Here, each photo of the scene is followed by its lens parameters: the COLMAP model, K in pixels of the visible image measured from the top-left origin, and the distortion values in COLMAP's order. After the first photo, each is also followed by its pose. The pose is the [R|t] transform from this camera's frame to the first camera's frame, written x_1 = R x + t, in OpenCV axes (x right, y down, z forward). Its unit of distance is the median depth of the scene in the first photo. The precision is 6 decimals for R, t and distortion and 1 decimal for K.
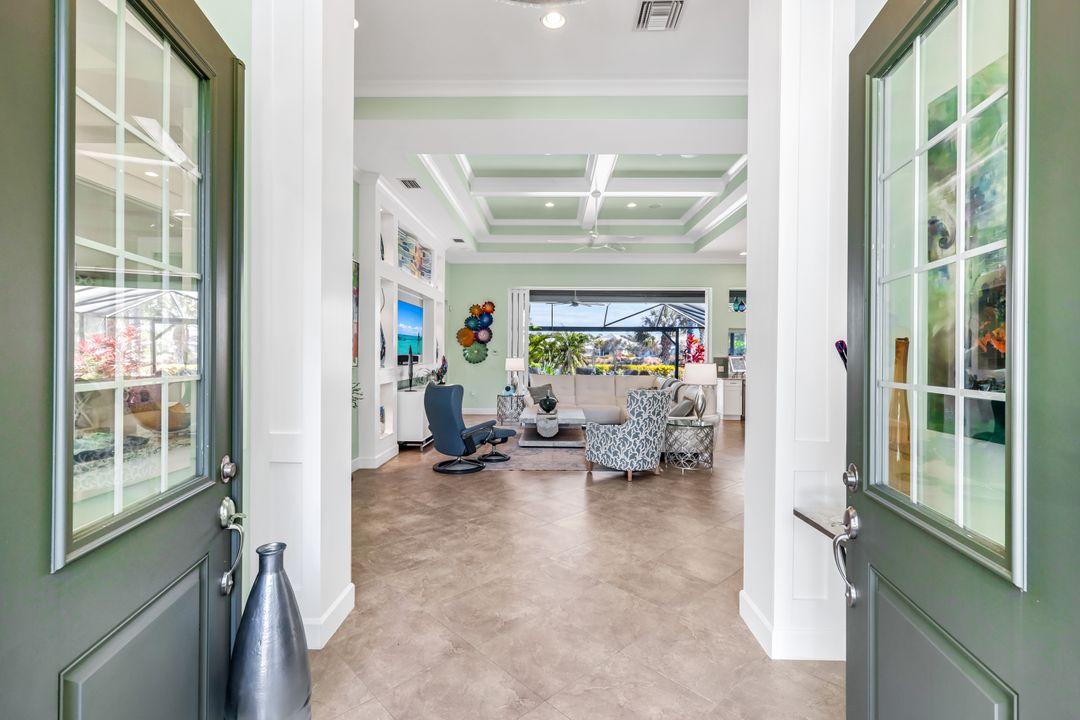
lens RADIAL K [[487.2, 0, 537.7], [0, 487.2, 353.4], [0, 0, 1]] dist [0.000242, 0.000006]
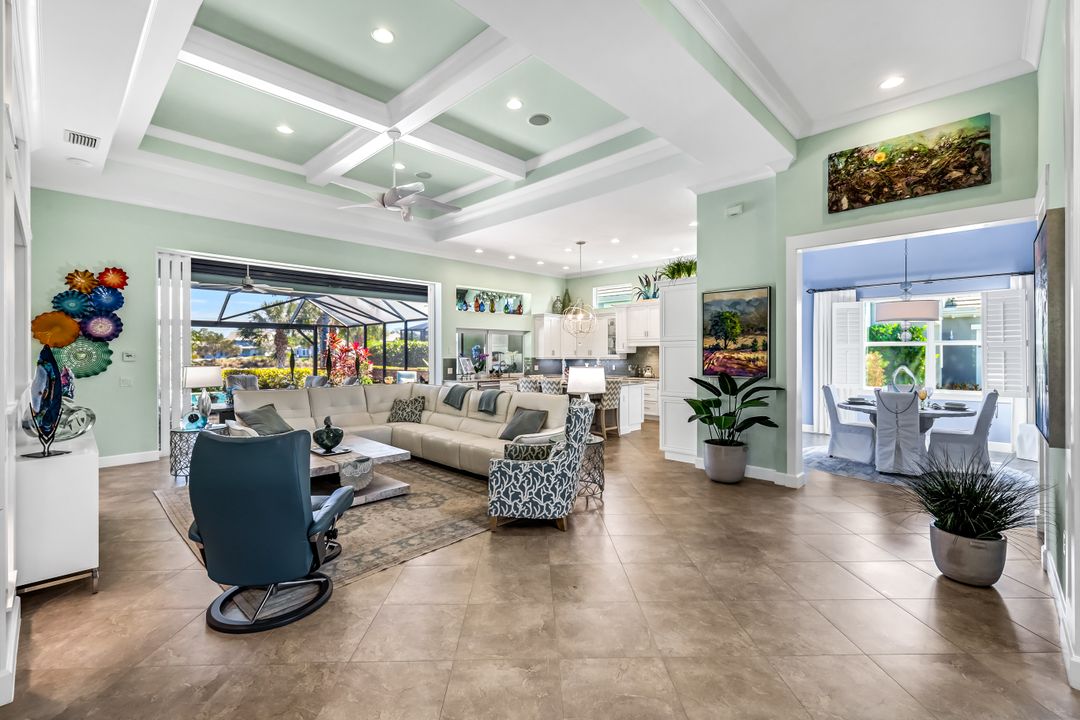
lens RADIAL K [[469.8, 0, 540.9], [0, 469.8, 354.8], [0, 0, 1]] dist [-0.000150, -0.000232]
pose [[0.670879, -0.011623, 0.741475, -0.173228], [0.008385, 0.999932, 0.008088, -0.005142], [-0.741519, 0.000791, 0.670931, 0.263503]]
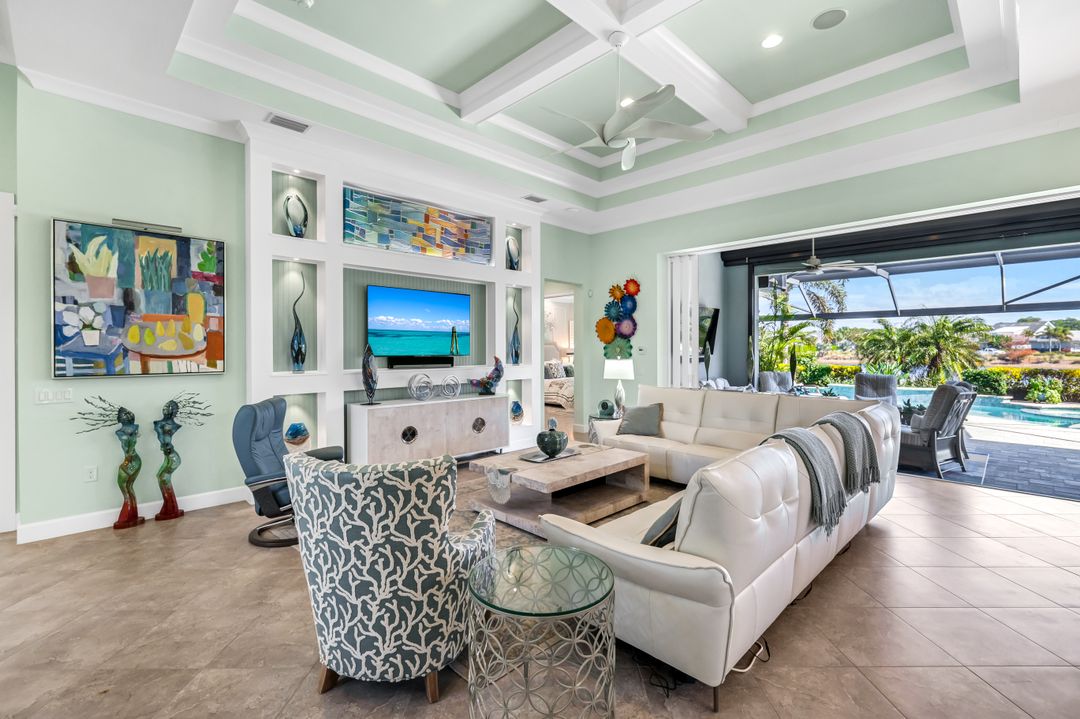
lens RADIAL K [[477.7, 0, 543.8], [0, 477.7, 350.3], [0, 0, 1]] dist [0.001920, 0.000052]
pose [[0.729022, -0.009843, -0.684419, 0.279359], [0.009086, 0.999948, -0.004703, -0.000833], [0.684429, -0.002790, 0.729074, 0.407021]]
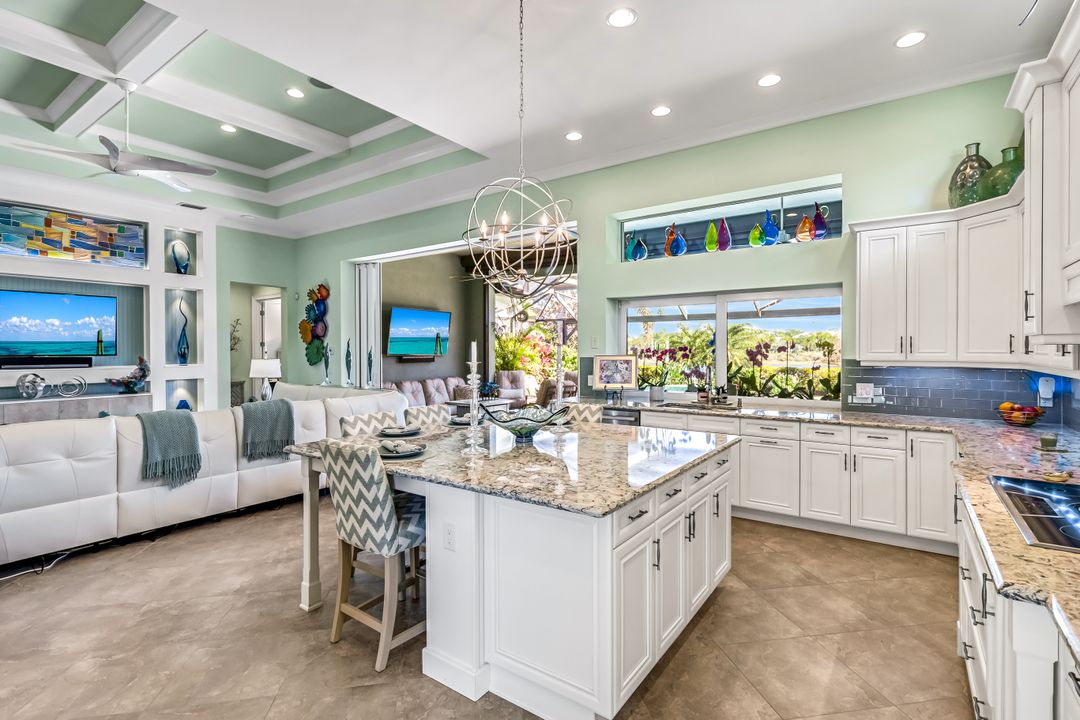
lens RADIAL K [[513.2, 0, 544.5], [0, 513.2, 355.1], [0, 0, 1]] dist [-0.000523, -0.000552]
pose [[0.835049, -0.004864, -0.550154, 0.616942], [0.009095, 0.999946, 0.004964, 0.002673], [0.550100, -0.009149, 0.835049, 0.526819]]
